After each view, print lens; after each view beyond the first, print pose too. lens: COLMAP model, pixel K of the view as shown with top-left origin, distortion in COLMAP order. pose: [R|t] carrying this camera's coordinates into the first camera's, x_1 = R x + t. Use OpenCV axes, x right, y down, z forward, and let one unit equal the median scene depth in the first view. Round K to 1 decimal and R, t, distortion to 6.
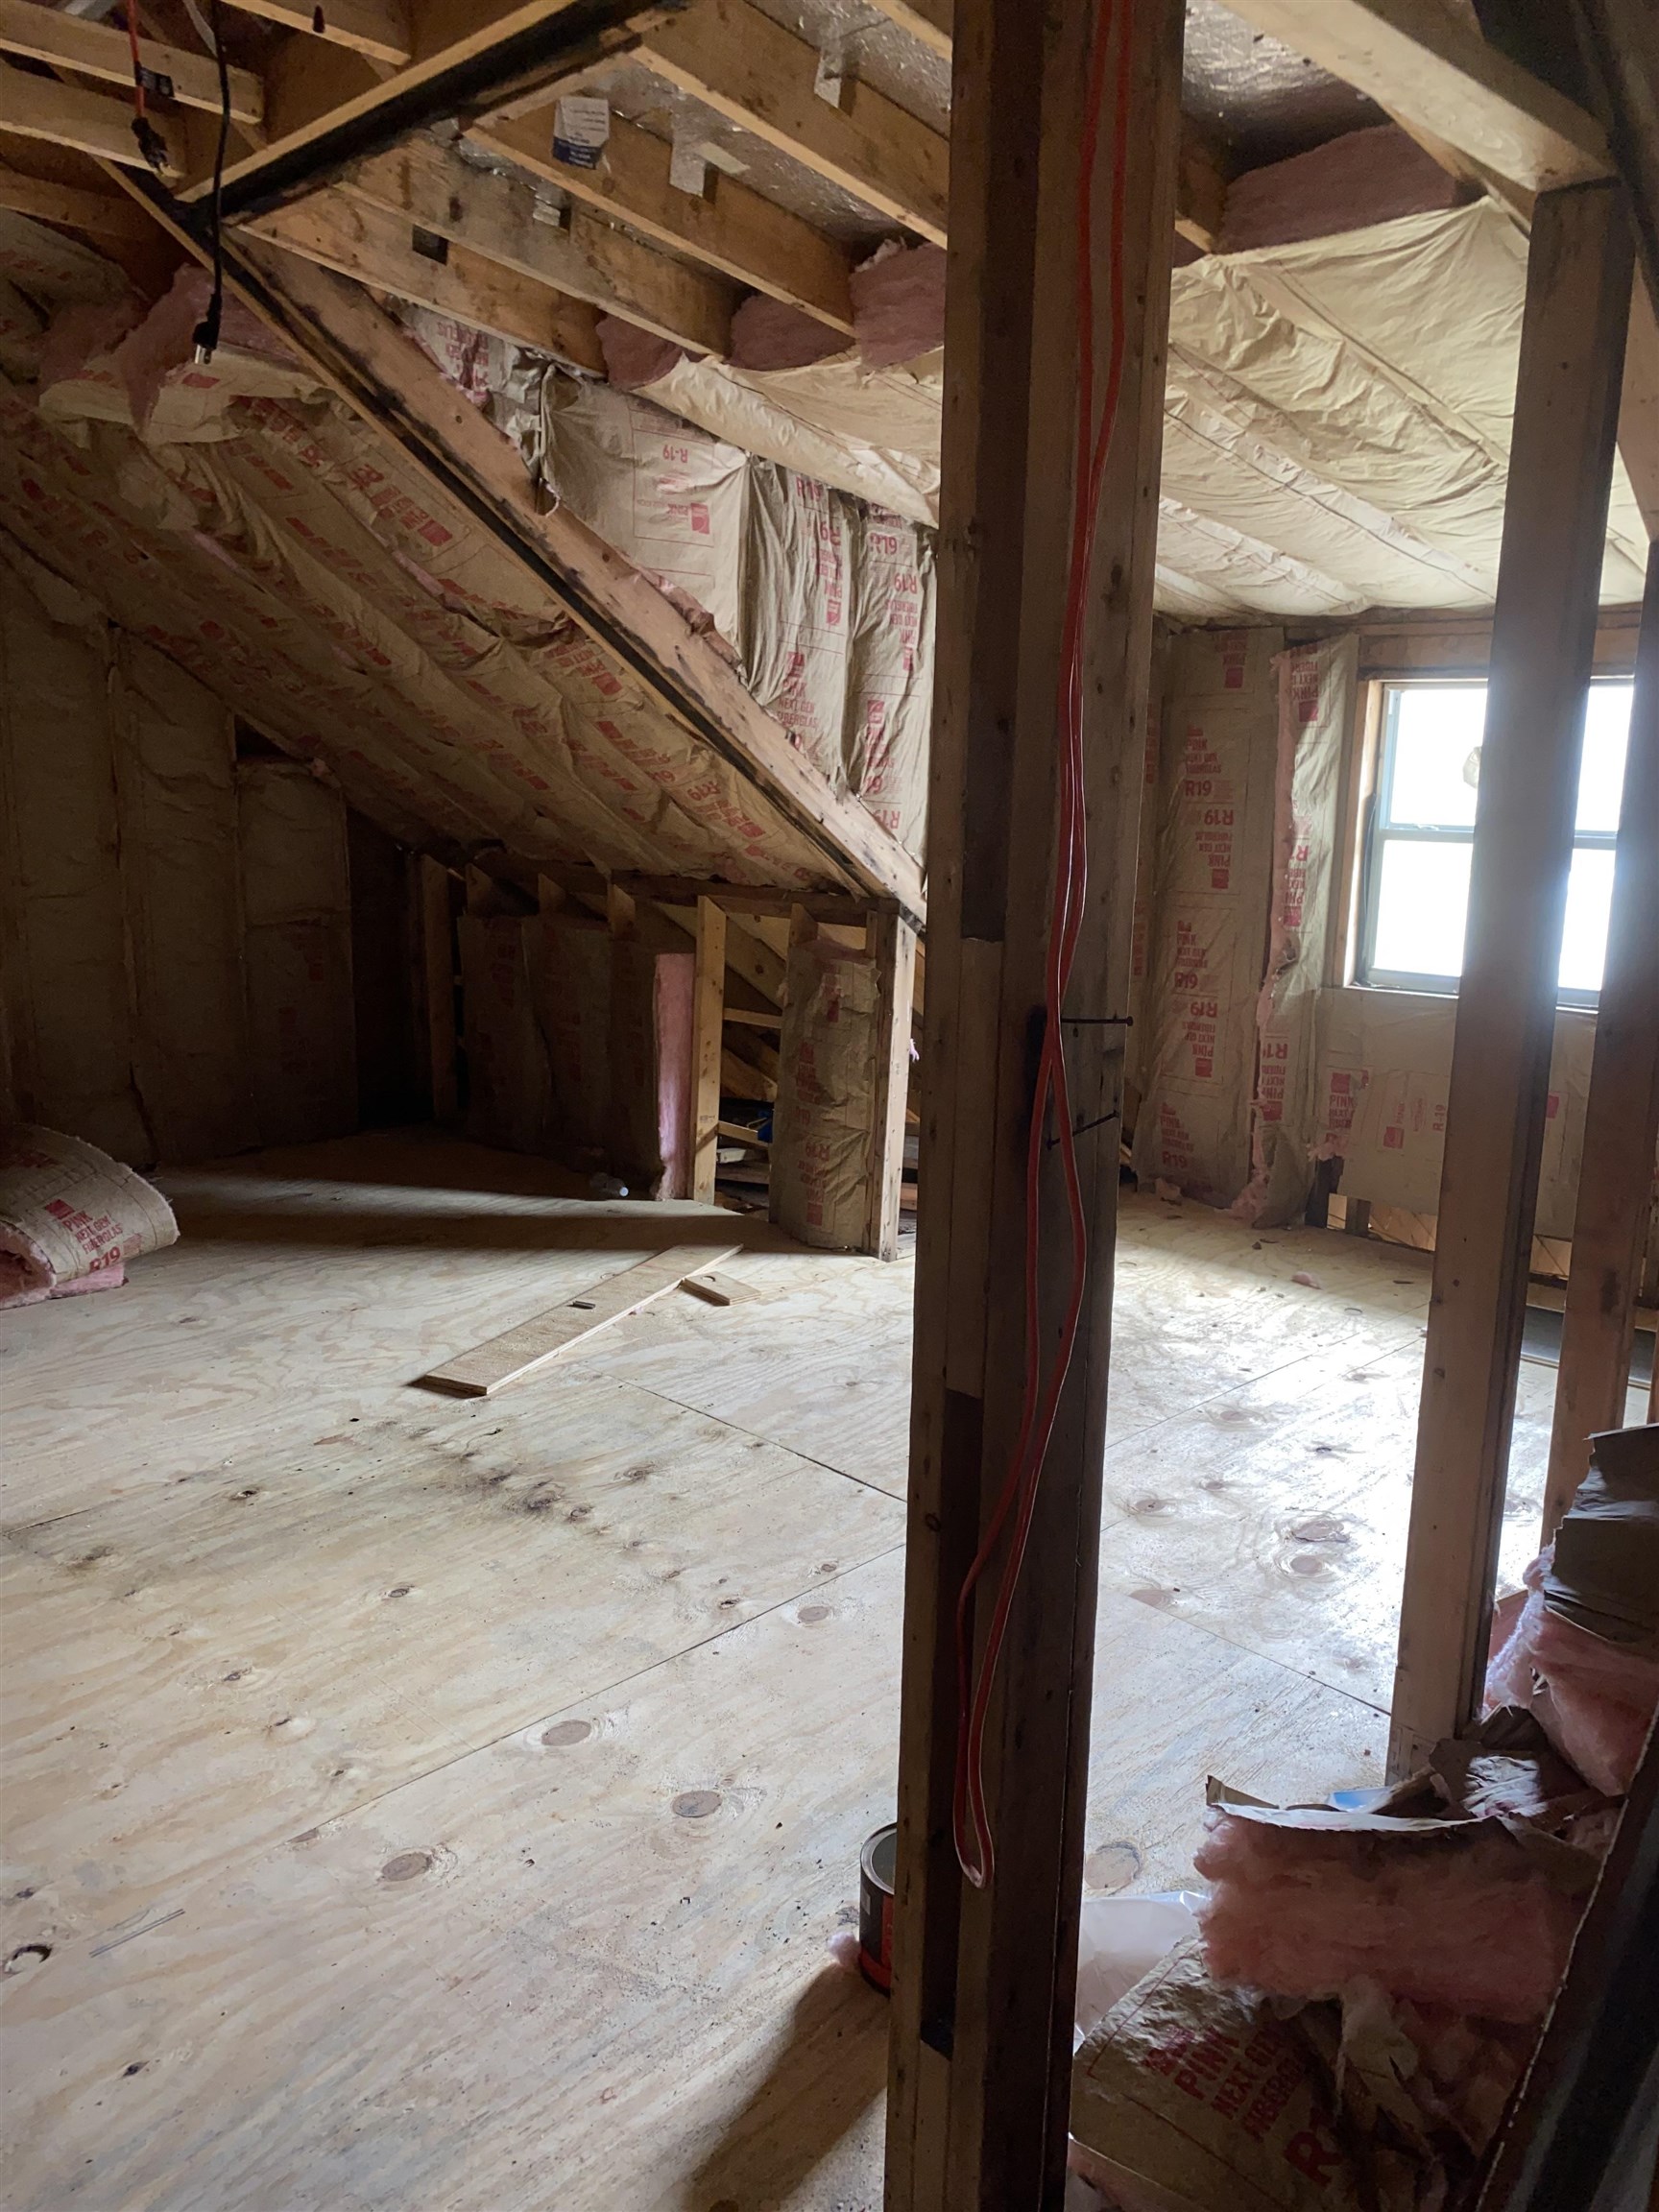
lens RADIAL K [[1656.4, 0, 840.5], [0, 1656.4, 1107.8], [0, 0, 1]] dist [0.008012, -0.010320]
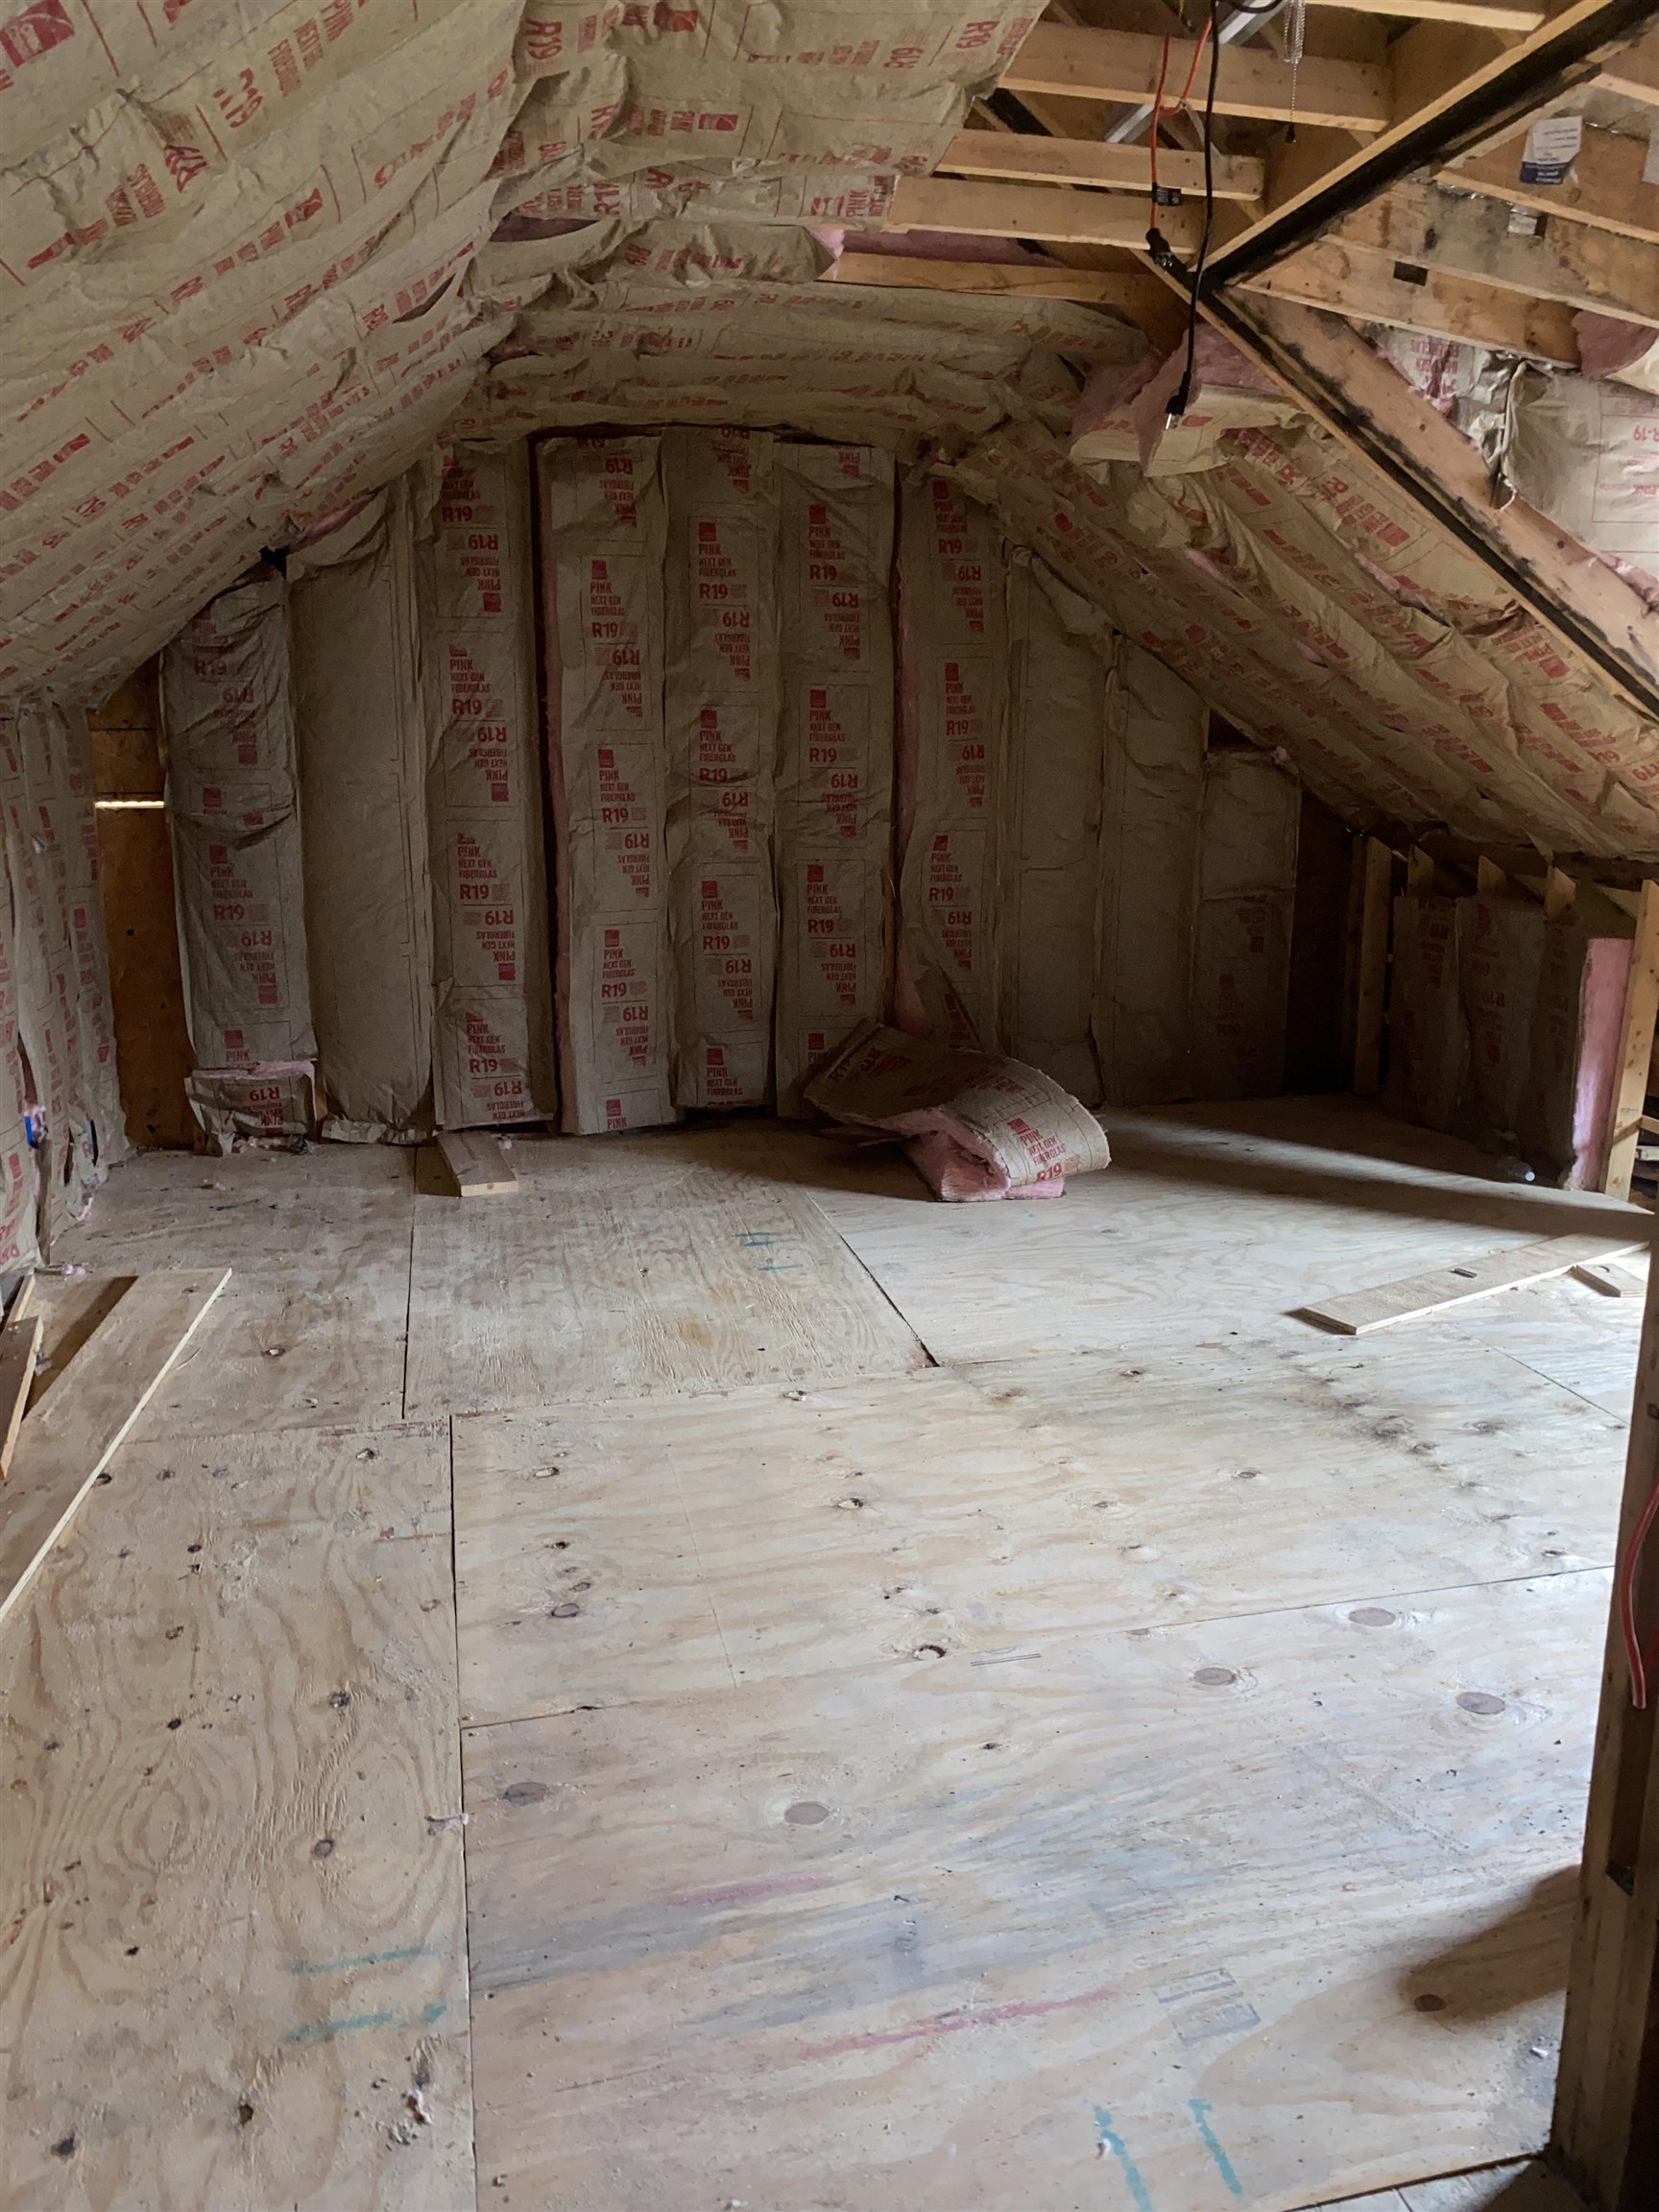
lens RADIAL K [[1656.4, 0, 840.5], [0, 1656.4, 1107.8], [0, 0, 1]] dist [0.008012, -0.010320]
pose [[0.841995, 0.098770, -0.530367, 0.063463], [-0.095575, 0.994857, 0.033540, 0.023171], [0.530952, 0.022449, 0.847104, -0.098243]]
